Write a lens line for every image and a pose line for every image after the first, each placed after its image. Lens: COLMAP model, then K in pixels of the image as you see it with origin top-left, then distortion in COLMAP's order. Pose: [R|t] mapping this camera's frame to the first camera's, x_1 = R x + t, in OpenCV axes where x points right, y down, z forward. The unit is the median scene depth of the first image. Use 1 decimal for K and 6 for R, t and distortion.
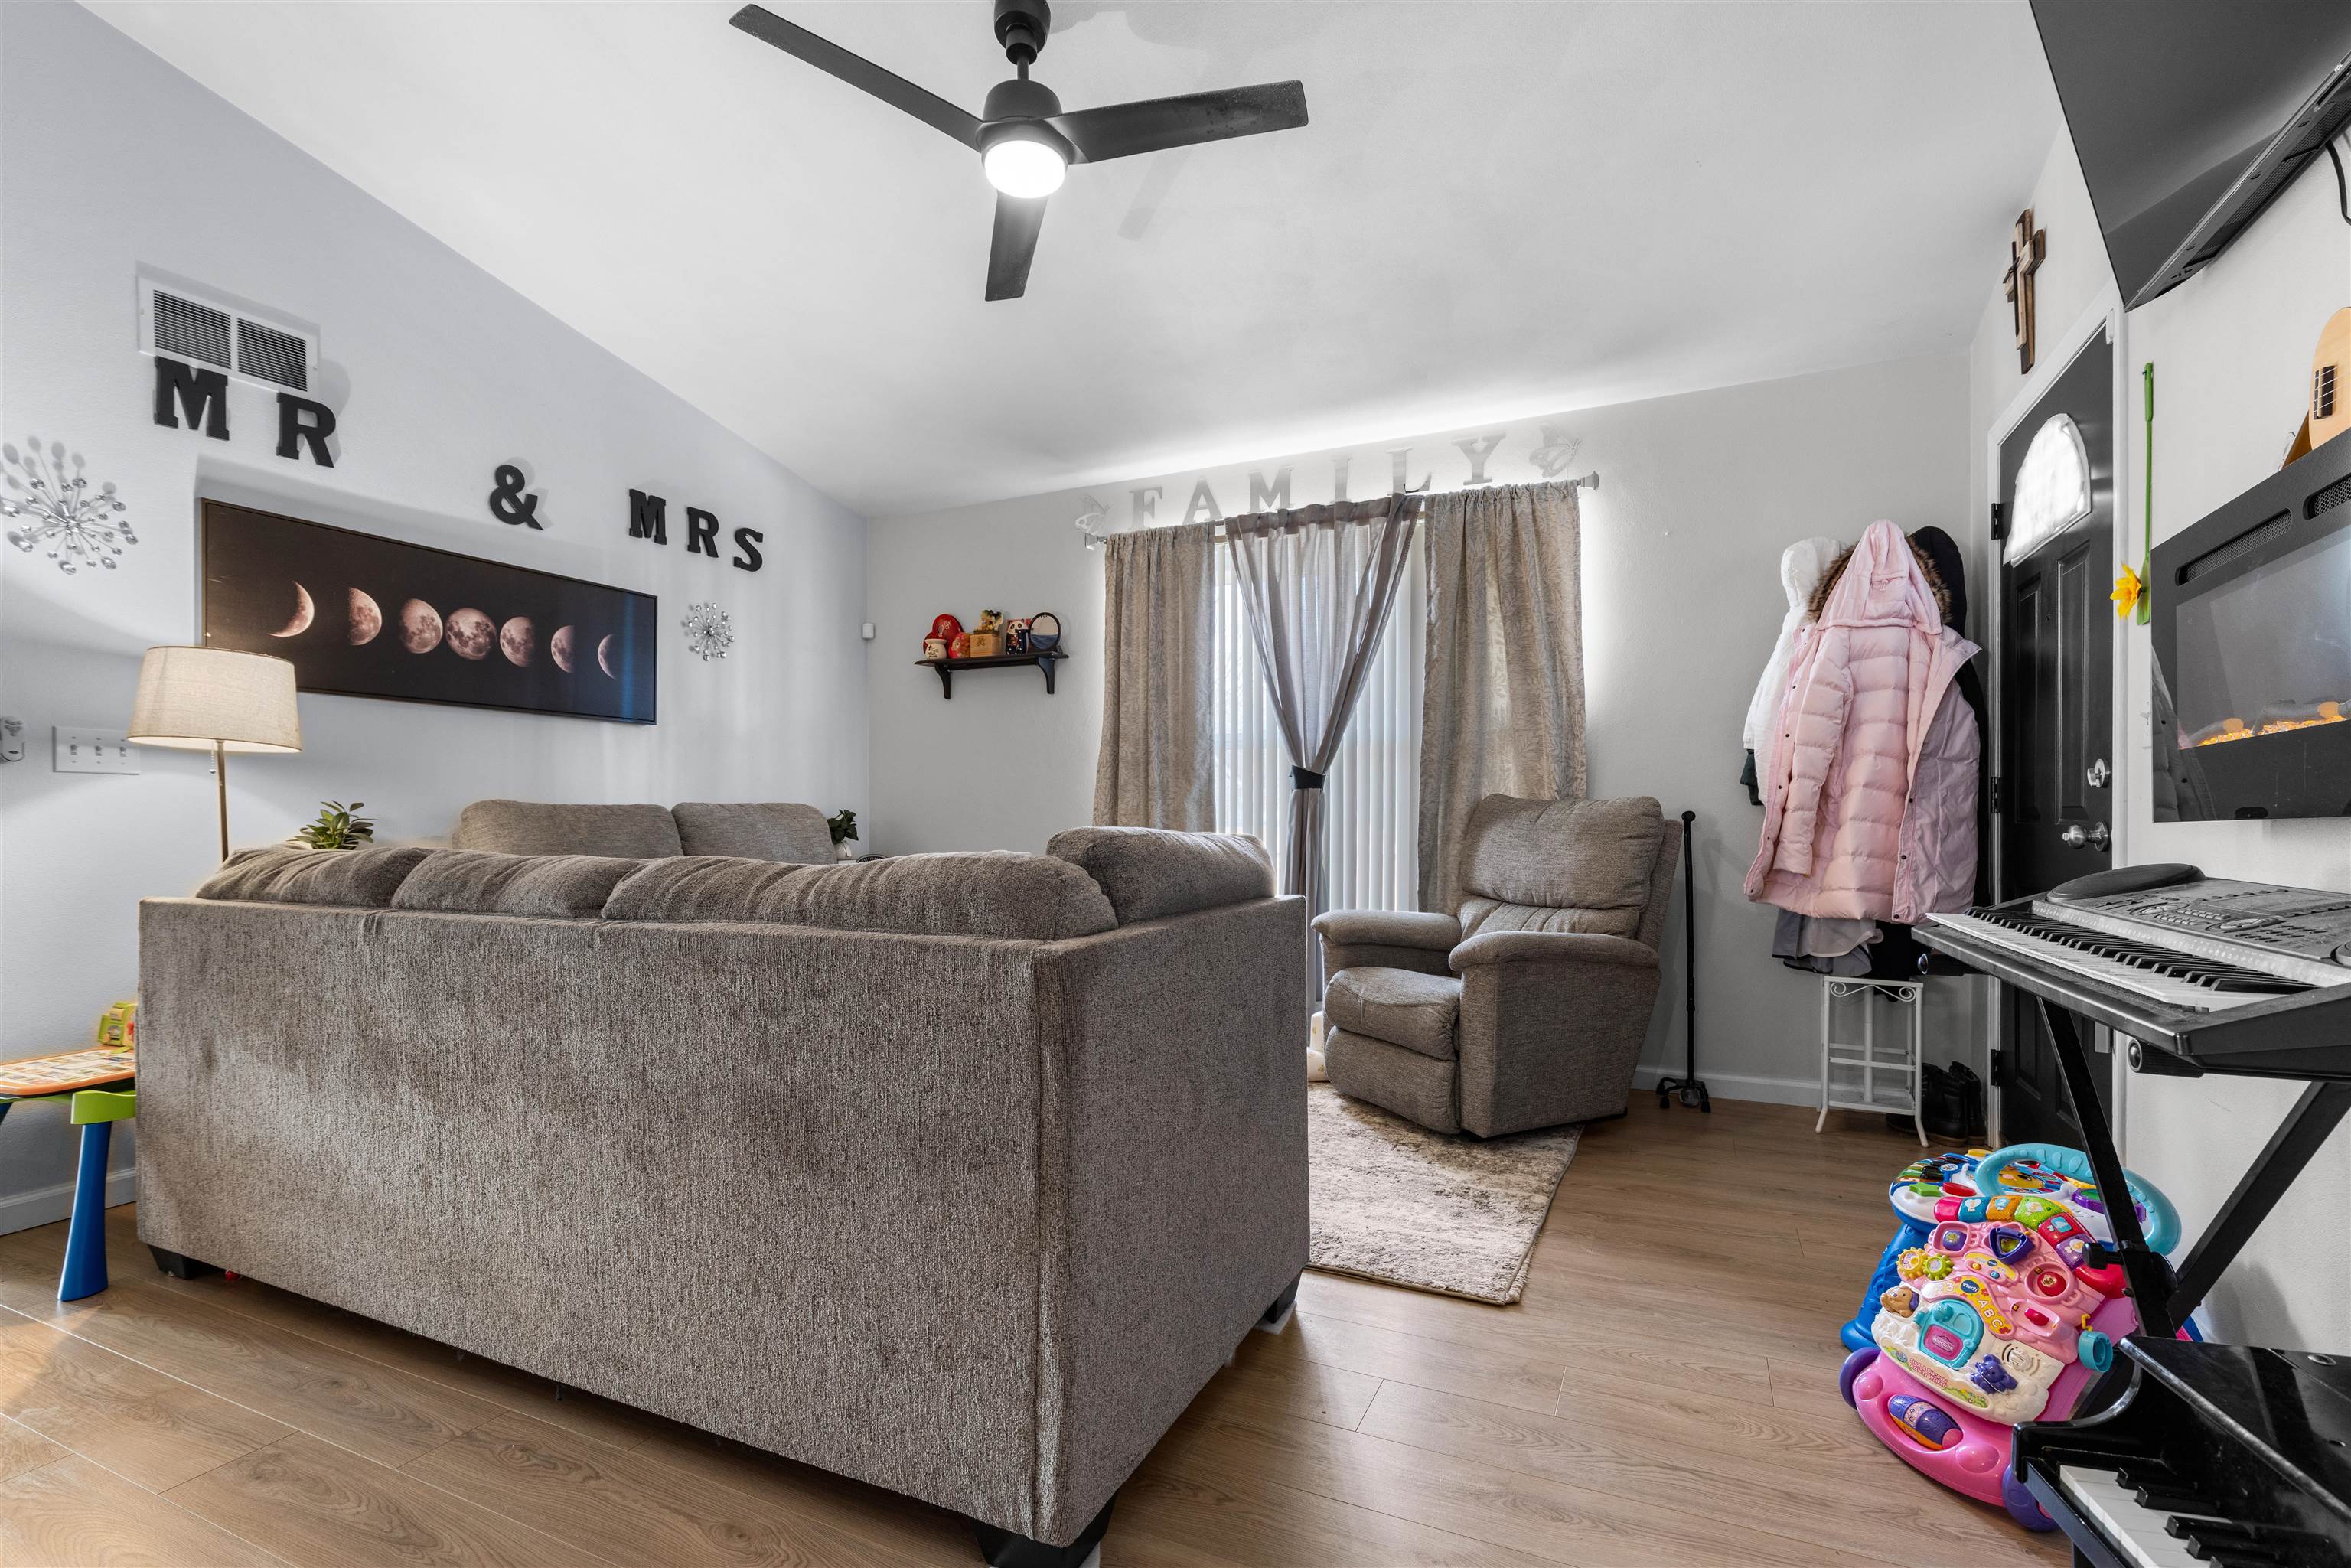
lens RADIAL K [[1071.2, 0, 1183.8], [0, 1071.2, 816.2], [0, 0, 1]] dist [0.005187, -0.001357]
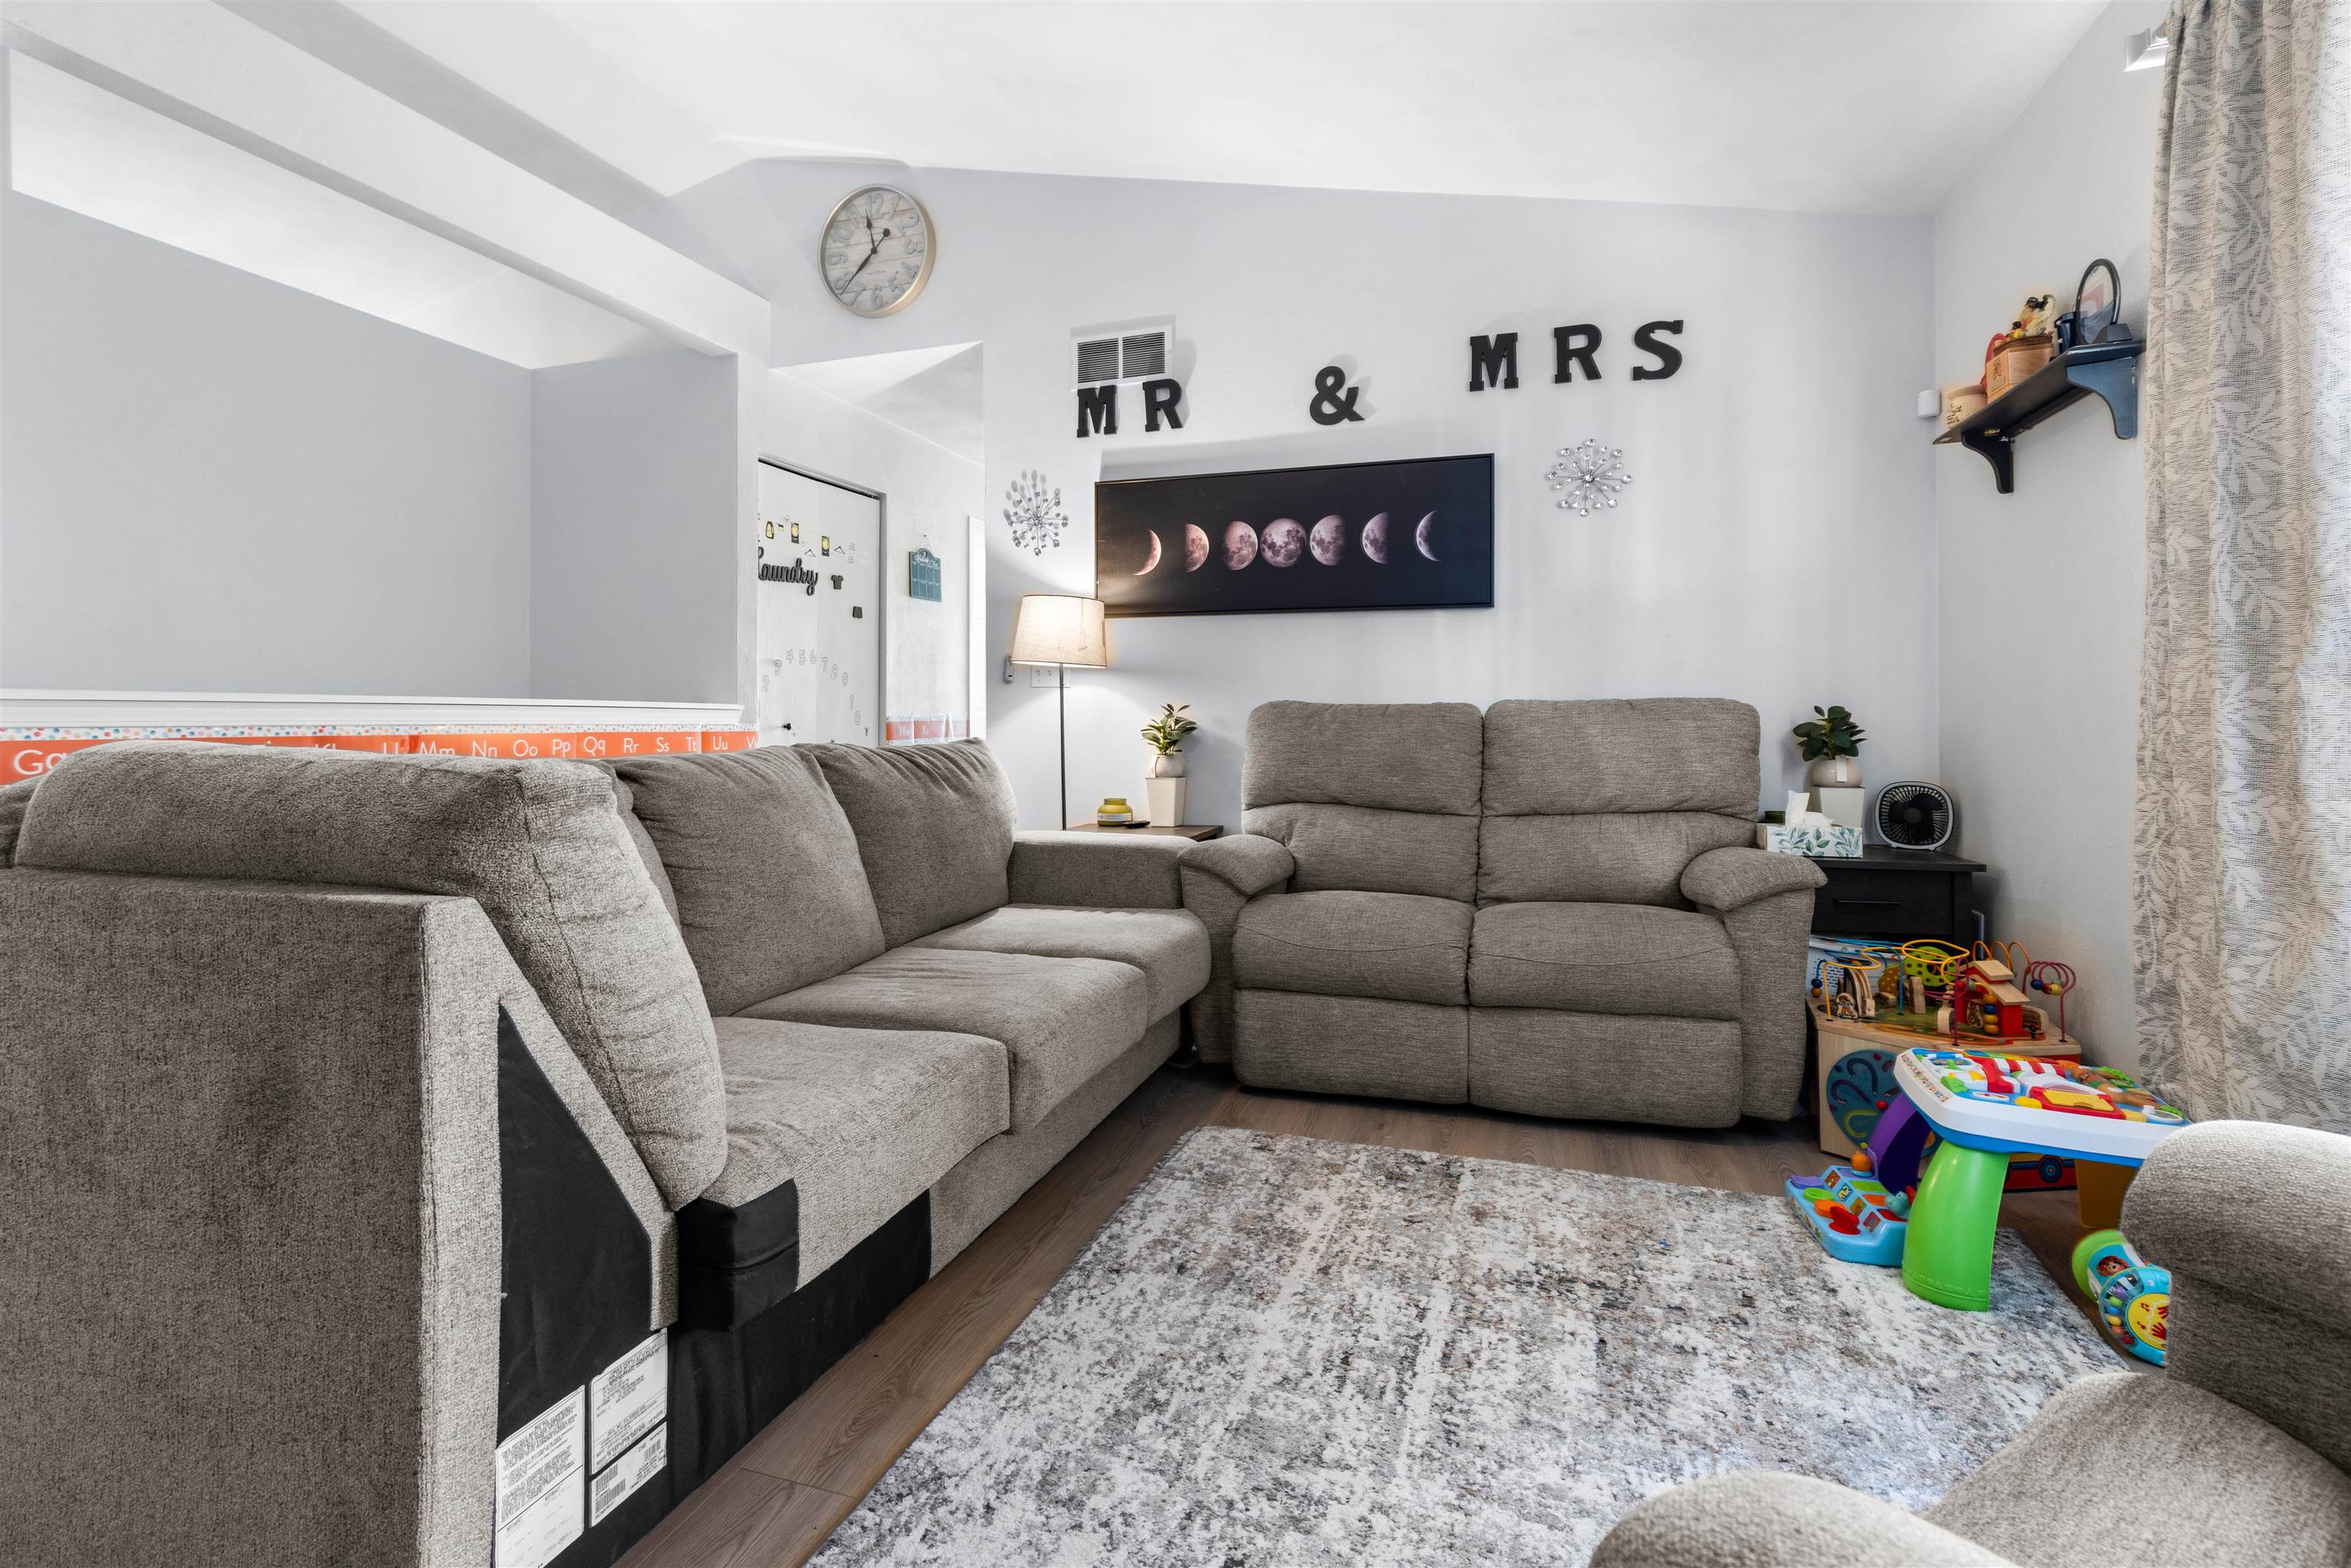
lens RADIAL K [[1071.2, 0, 1187.4], [0, 1071.2, 720.7], [0, 0, 1]] dist [0.005187, -0.001357]
pose [[0.109300, -0.000033, -0.994009, 0.355237], [-0.004439, 0.999990, -0.000521, 0.005033], [0.993999, 0.004470, 0.109299, 0.766594]]
